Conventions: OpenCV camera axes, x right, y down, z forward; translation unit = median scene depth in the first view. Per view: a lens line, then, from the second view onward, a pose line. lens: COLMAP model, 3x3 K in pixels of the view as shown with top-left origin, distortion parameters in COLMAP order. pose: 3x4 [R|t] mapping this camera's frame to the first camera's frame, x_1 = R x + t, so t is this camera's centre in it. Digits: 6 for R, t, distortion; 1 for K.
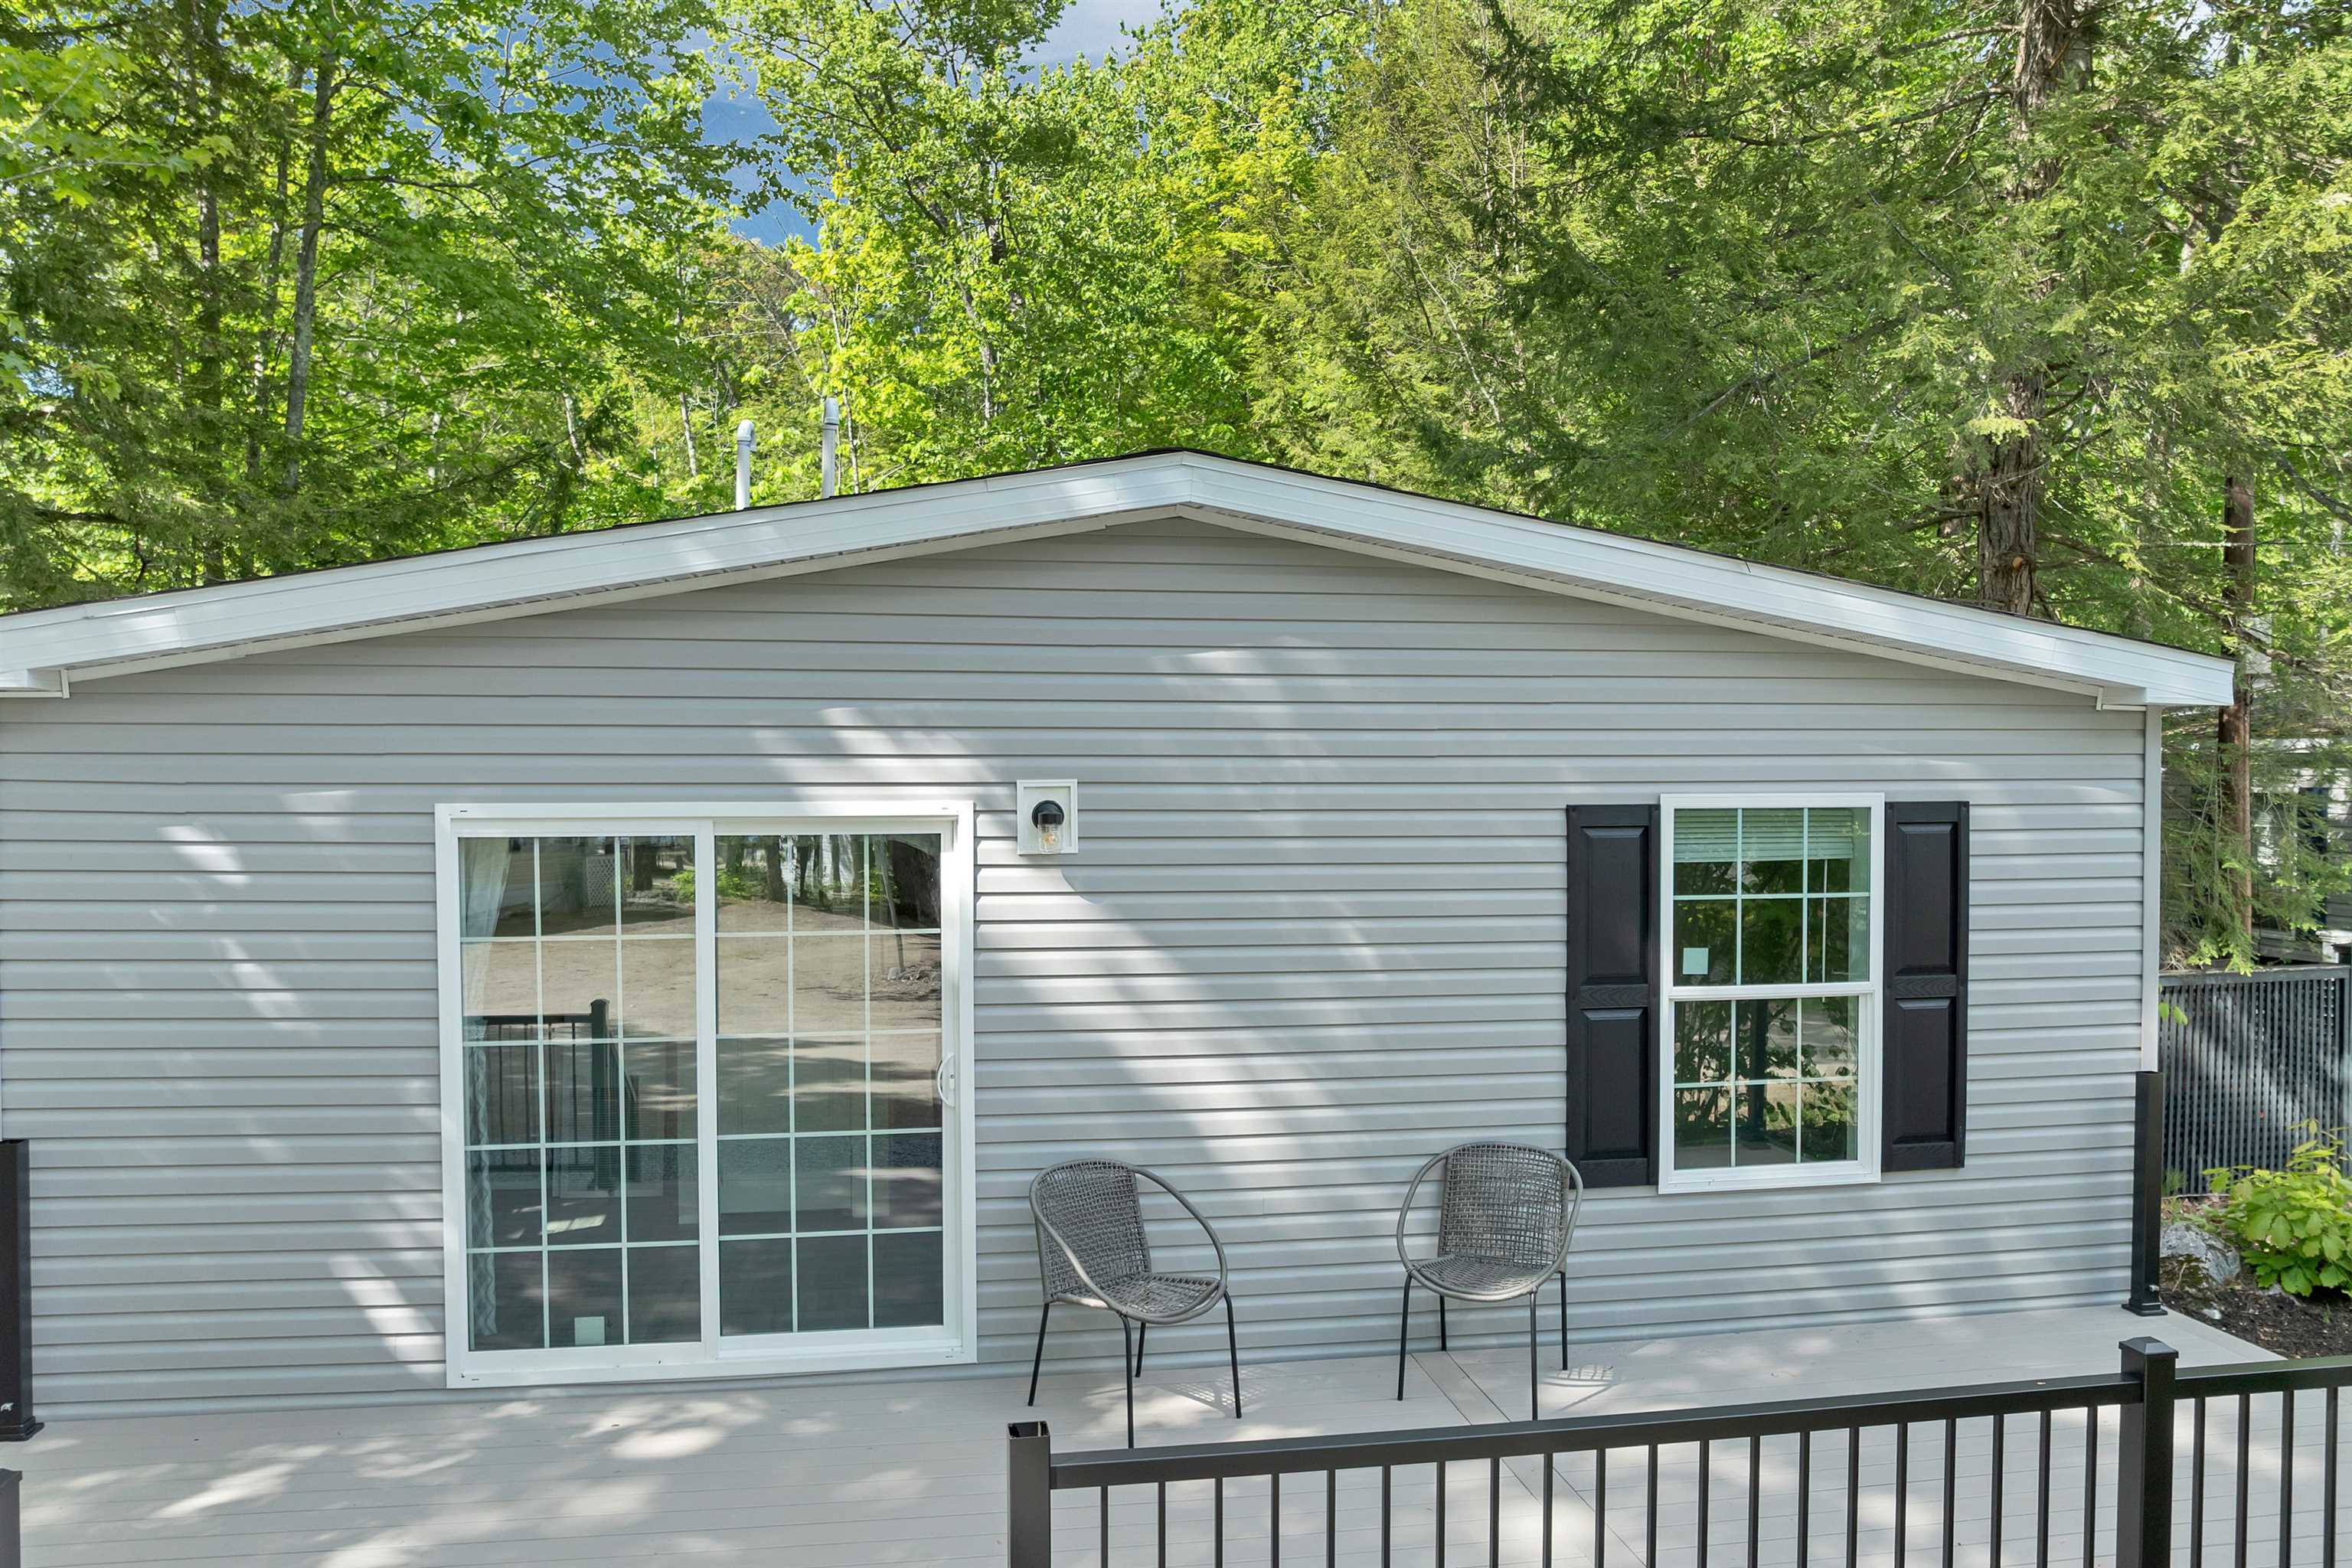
lens RADIAL K [[1621.9, 0, 1176.0], [0, 1621.9, 784.0], [0, 0, 1]] dist [-0.032769, -0.000006]
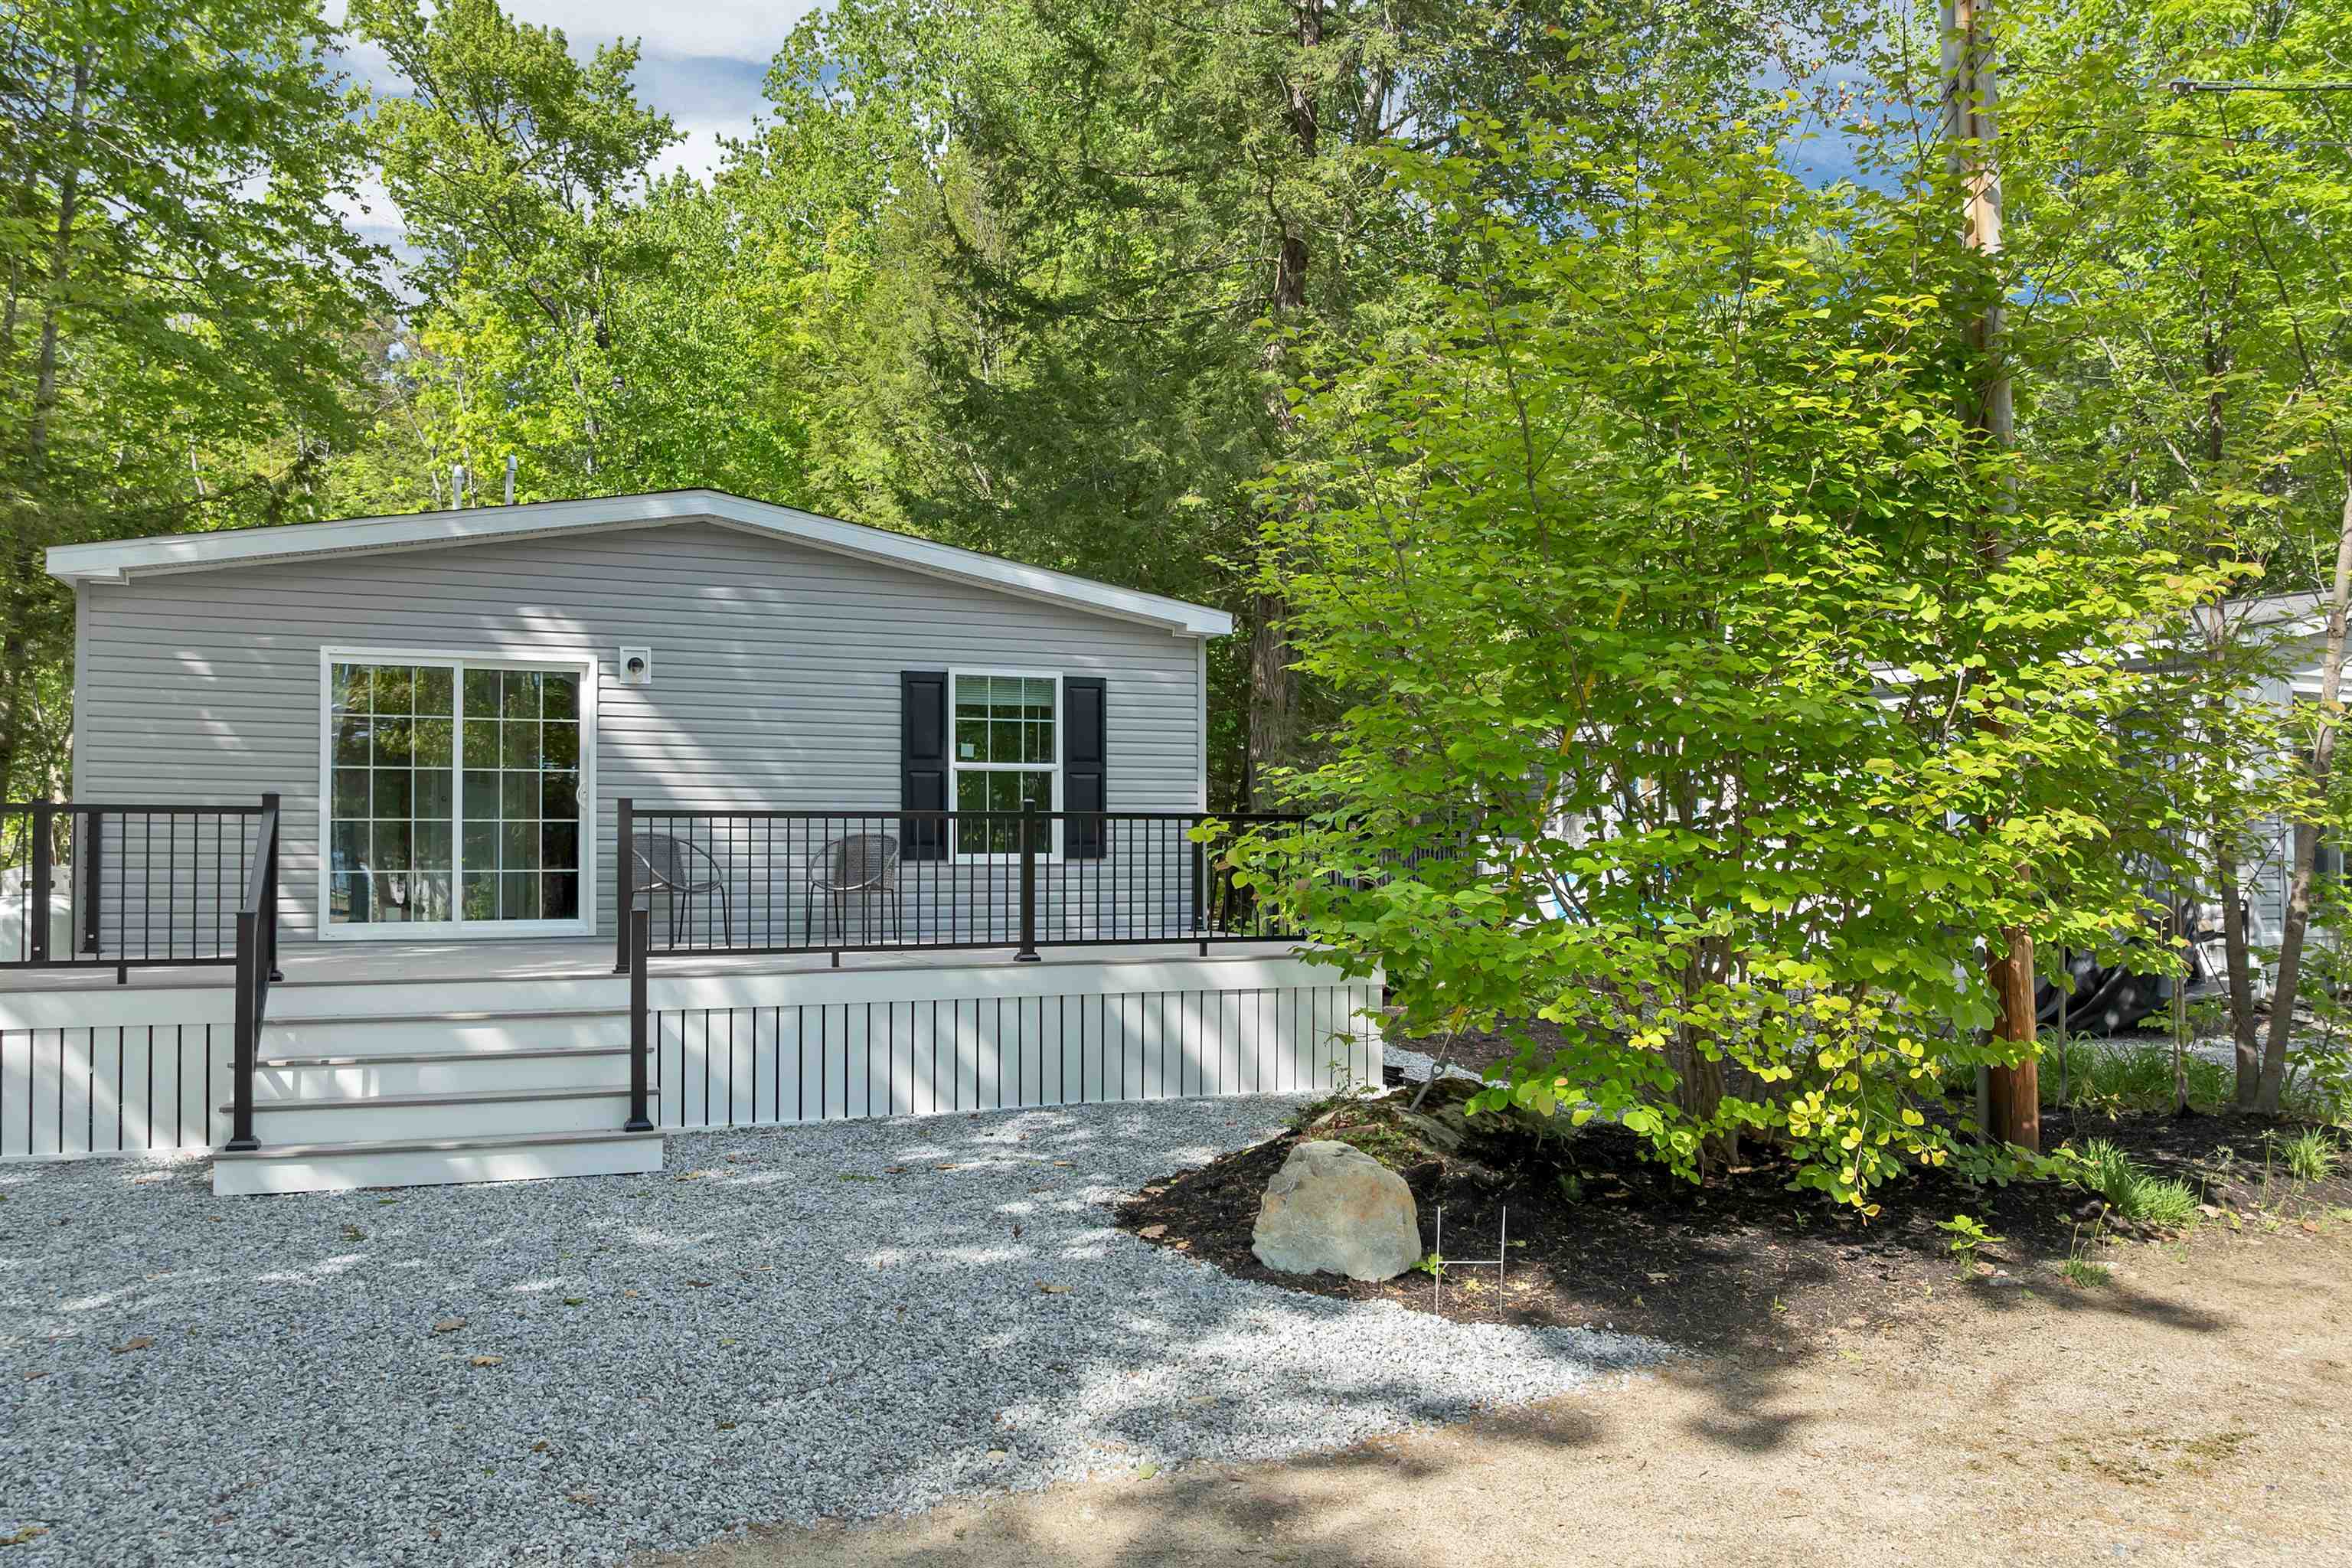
lens RADIAL K [[1637.9, 0, 1176.0], [0, 1637.9, 784.0], [0, 0, 1]] dist [-0.049117, 0.000700]
pose [[0.971728, 0.006829, 0.236005, 0.076067], [0.004705, 0.998823, -0.048273, 0.209412], [-0.236057, 0.048019, 0.970552, -0.873312]]
